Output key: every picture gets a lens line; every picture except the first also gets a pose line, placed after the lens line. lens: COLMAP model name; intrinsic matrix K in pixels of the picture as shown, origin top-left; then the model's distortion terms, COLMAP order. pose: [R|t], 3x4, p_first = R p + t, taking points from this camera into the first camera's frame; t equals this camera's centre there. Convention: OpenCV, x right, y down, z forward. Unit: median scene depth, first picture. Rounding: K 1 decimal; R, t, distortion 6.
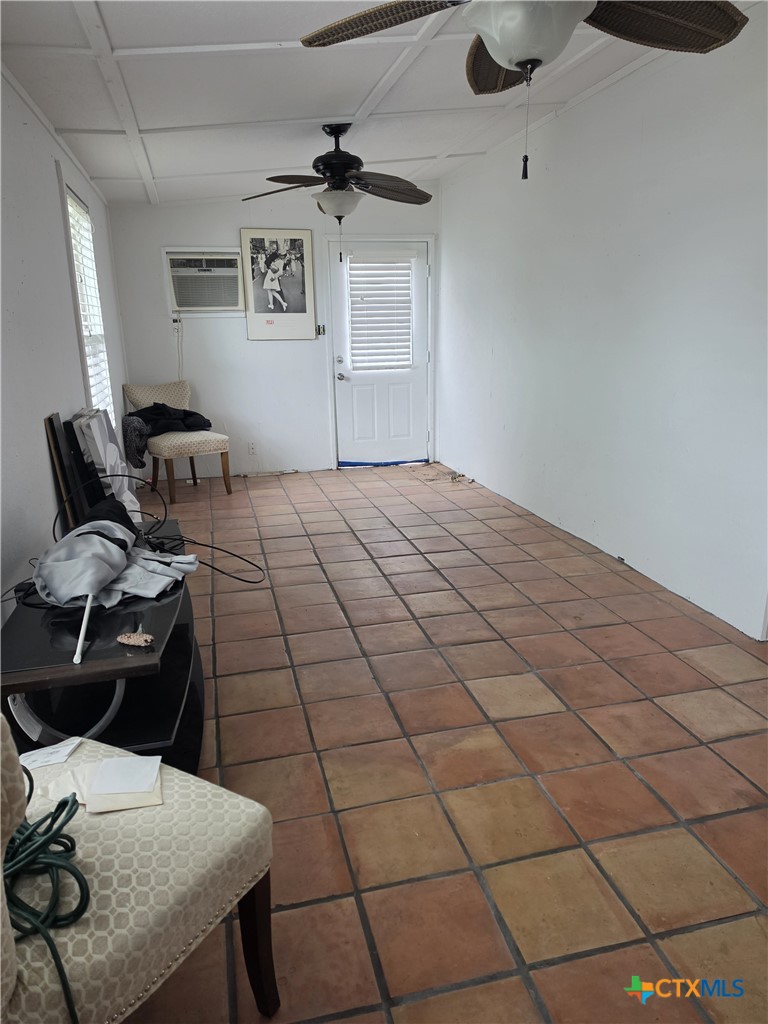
lens RADIAL K [[706.9, 0, 388.3], [0, 706.9, 519.9], [0, 0, 1]] dist [-0.002305, -0.000928]
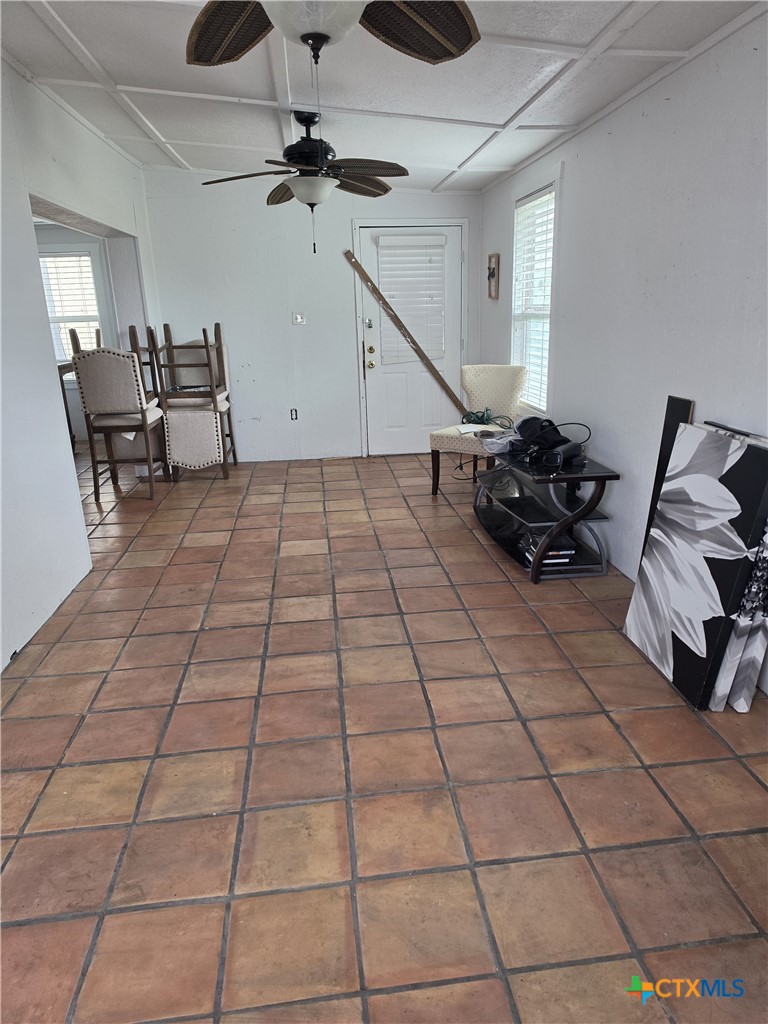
lens RADIAL K [[706.9, 0, 388.3], [0, 706.9, 519.9], [0, 0, 1]] dist [-0.002305, -0.000928]
pose [[-0.990234, 0.002477, 0.139395, -0.241060], [0.075416, 0.850448, 0.520625, -0.634620], [-0.117258, 0.526053, -0.842329, 2.292410]]
